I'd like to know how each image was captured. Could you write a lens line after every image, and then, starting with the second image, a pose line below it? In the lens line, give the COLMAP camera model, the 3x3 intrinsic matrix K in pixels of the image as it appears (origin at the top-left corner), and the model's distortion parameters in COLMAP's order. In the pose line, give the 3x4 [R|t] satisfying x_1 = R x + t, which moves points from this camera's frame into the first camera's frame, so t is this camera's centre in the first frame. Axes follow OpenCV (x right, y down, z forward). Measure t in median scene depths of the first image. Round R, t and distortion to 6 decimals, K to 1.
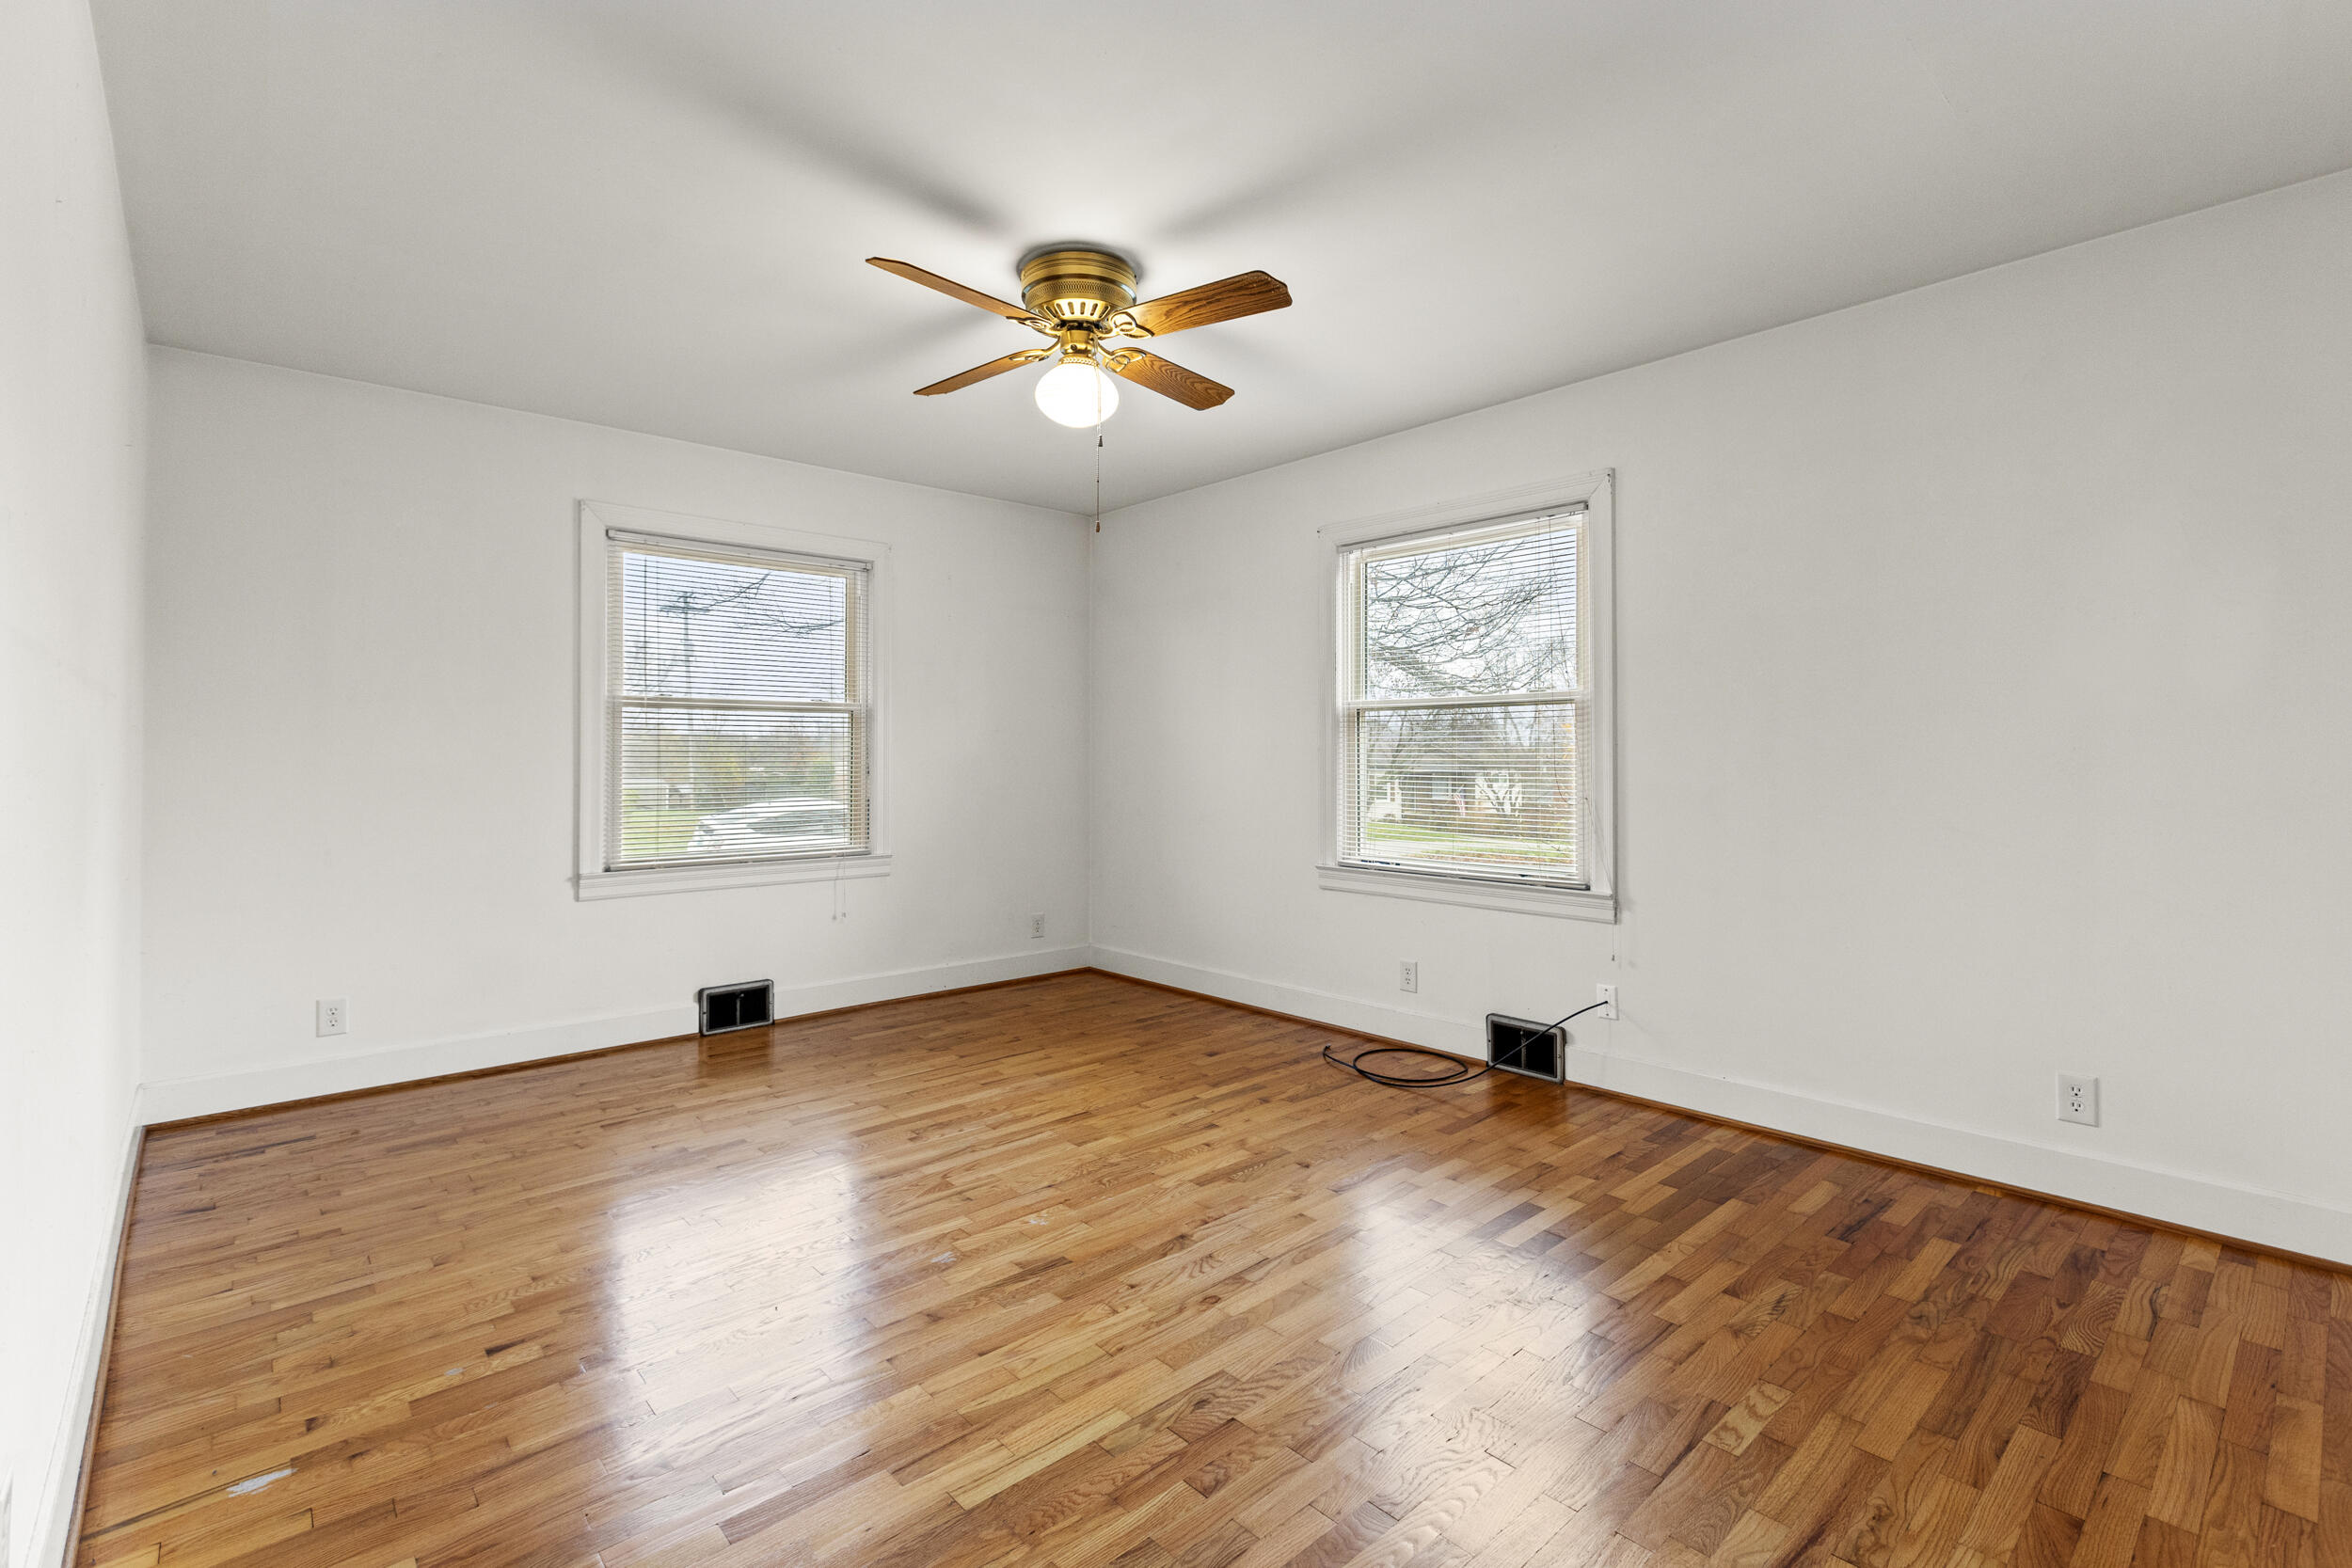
lens RADIAL K [[1063.6, 0, 1178.2], [0, 1063.6, 765.1], [0, 0, 1]] dist [-0.000953, 0.000352]
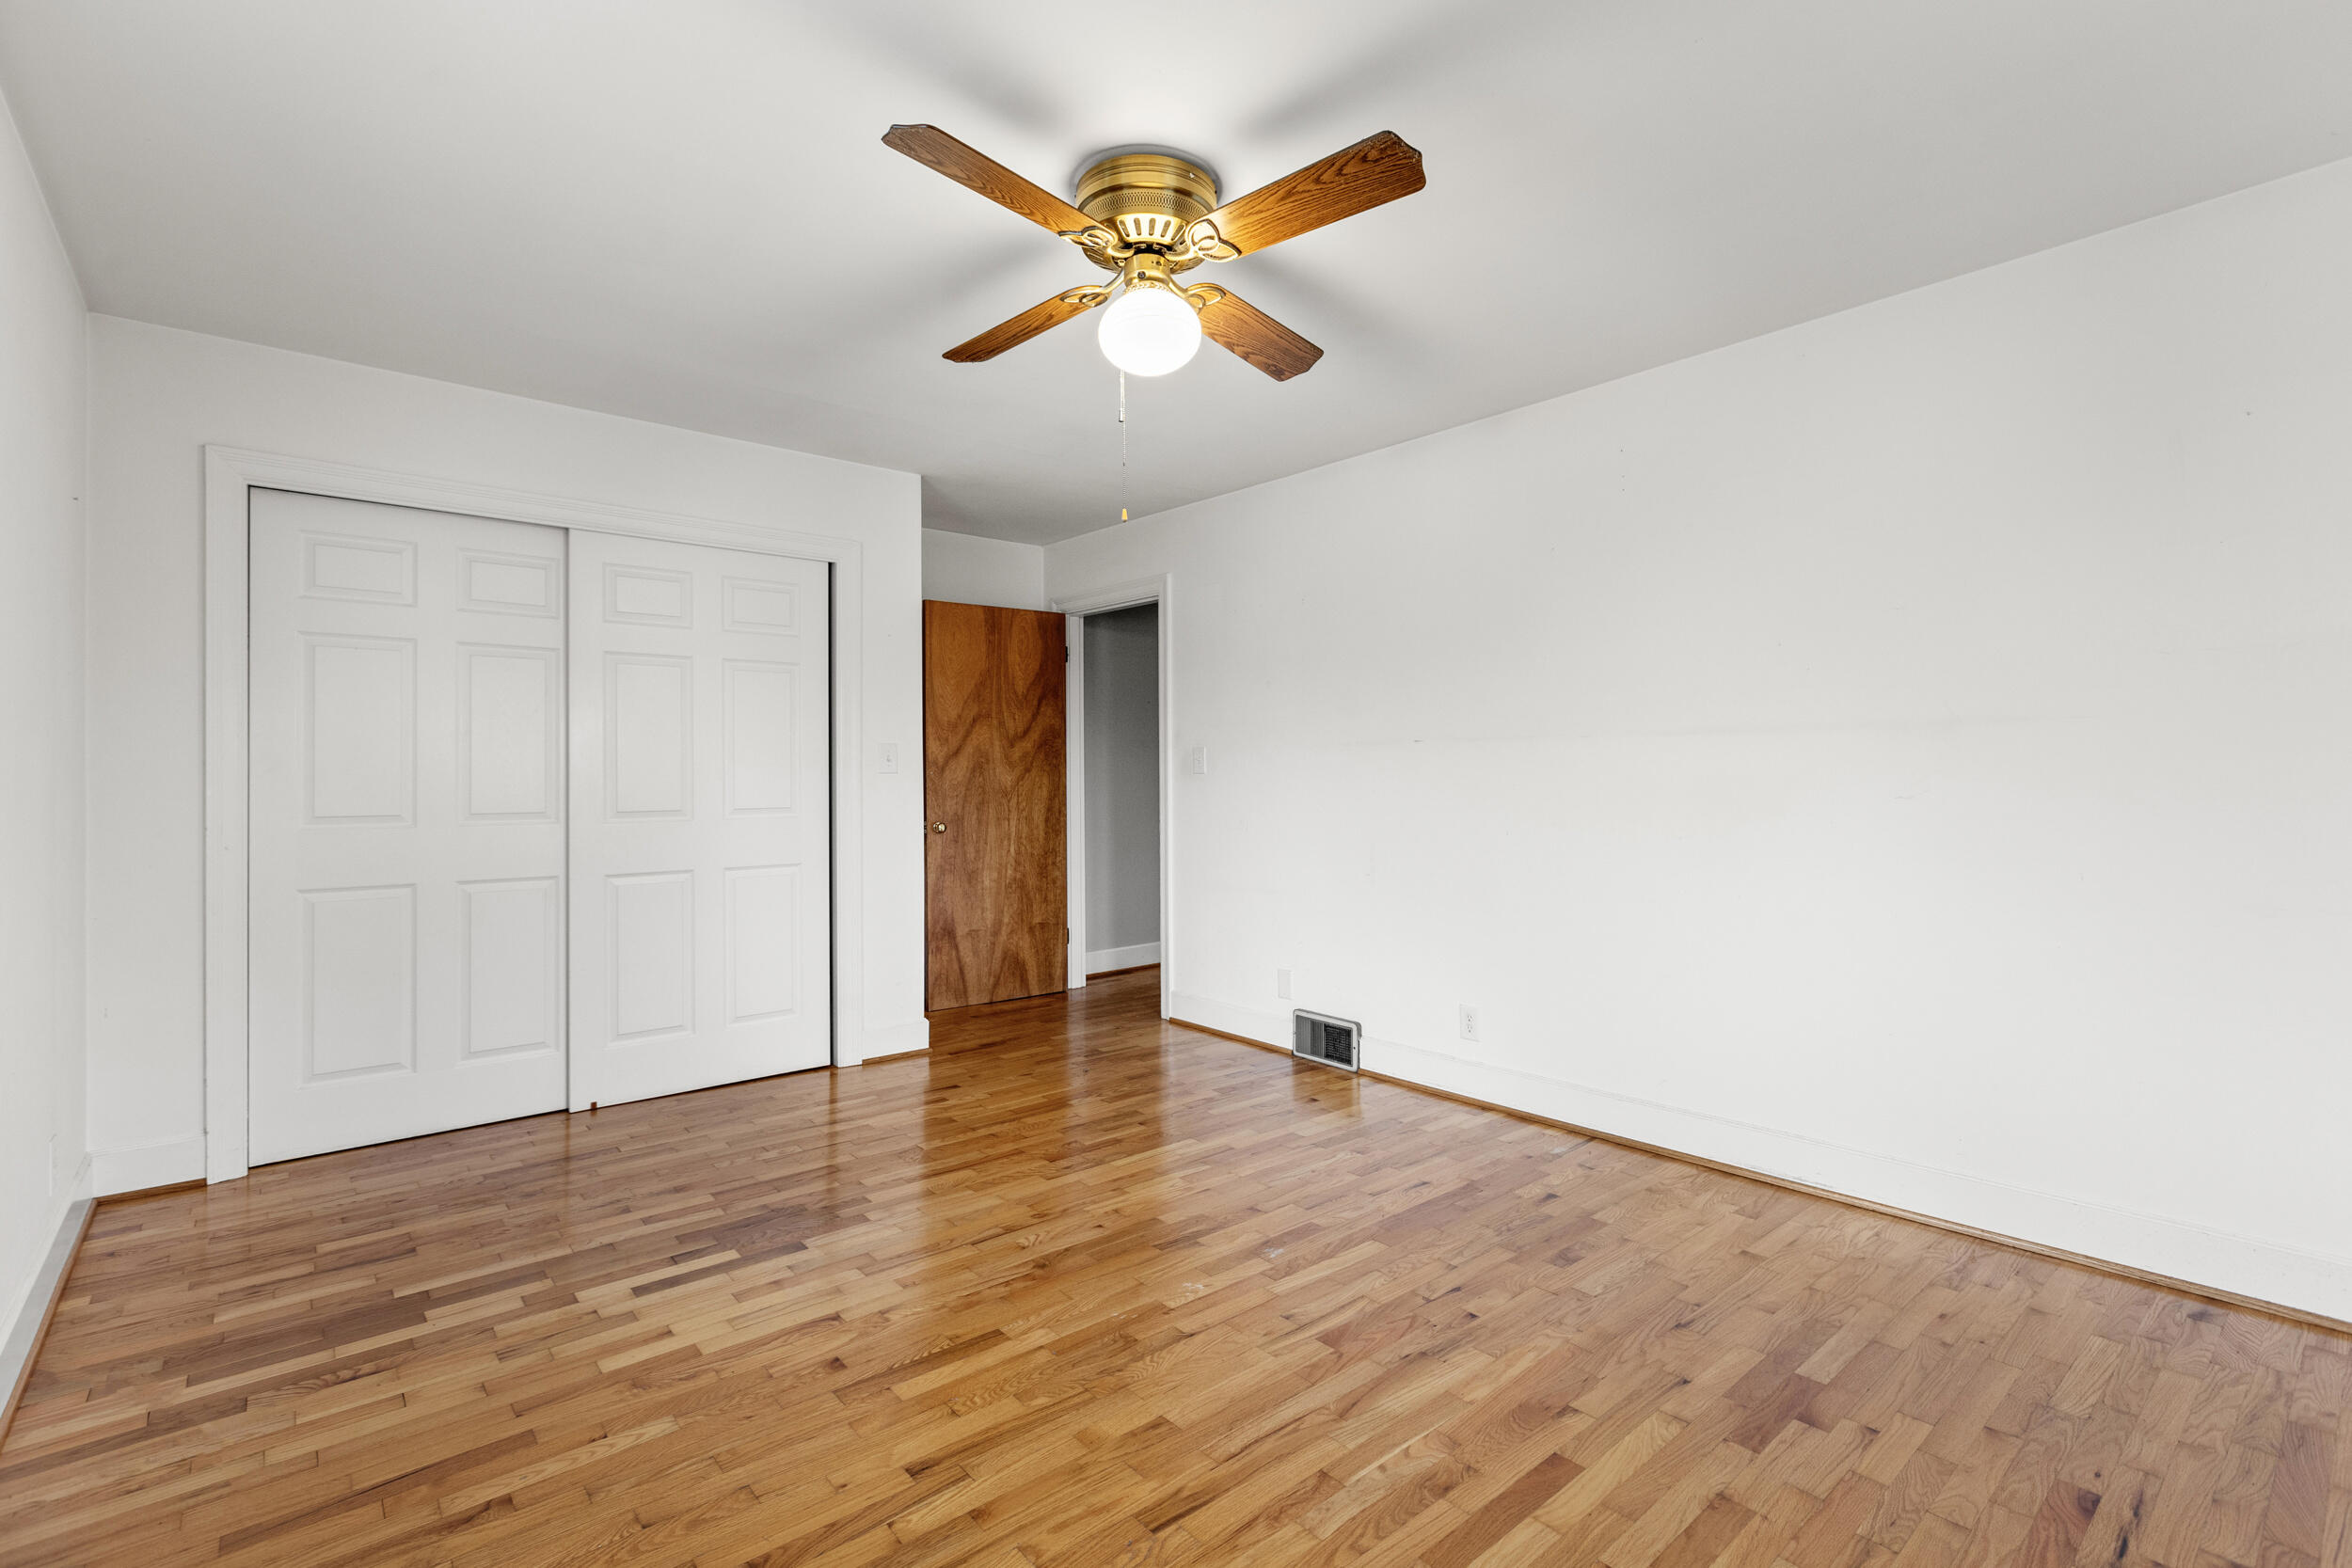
lens RADIAL K [[1063.6, 0, 1178.2], [0, 1063.6, 765.1], [0, 0, 1]] dist [-0.000953, 0.000352]
pose [[-0.999675, 0.005884, 0.024812, -0.138754], [0.005666, 0.999945, -0.008863, -0.013086], [-0.024863, -0.008719, -0.999653, 1.865050]]
